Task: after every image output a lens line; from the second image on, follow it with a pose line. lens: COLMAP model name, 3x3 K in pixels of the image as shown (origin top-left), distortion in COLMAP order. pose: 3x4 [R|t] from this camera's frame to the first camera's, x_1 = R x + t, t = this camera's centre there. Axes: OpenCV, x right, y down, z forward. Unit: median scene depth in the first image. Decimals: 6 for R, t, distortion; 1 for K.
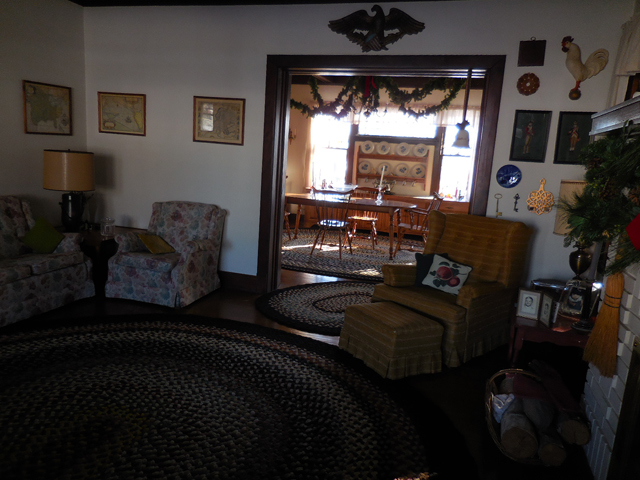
lens RADIAL K [[491.8, 0, 320.9], [0, 491.8, 240.7], [0, 0, 1]] dist [-0.001710, 0.018428]
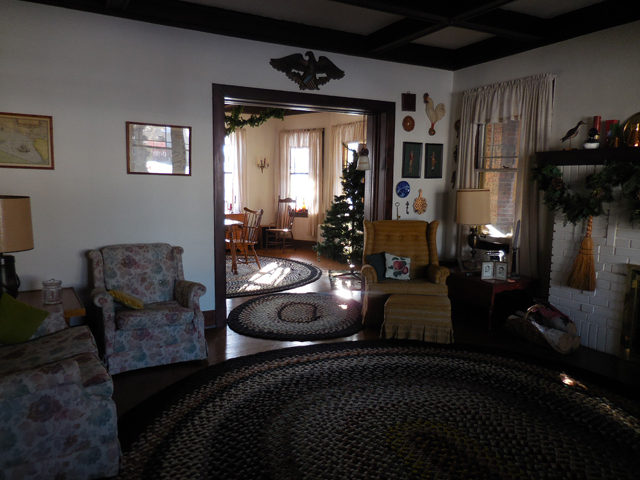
lens RADIAL K [[491.8, 0, 322.2], [0, 491.8, 240.1], [0, 0, 1]] dist [-0.001710, 0.018428]
pose [[0.695747, -0.140937, 0.704325, -0.744209], [0.154632, 0.986958, 0.044744, -0.084937], [-0.701445, 0.077781, 0.708467, 0.188726]]
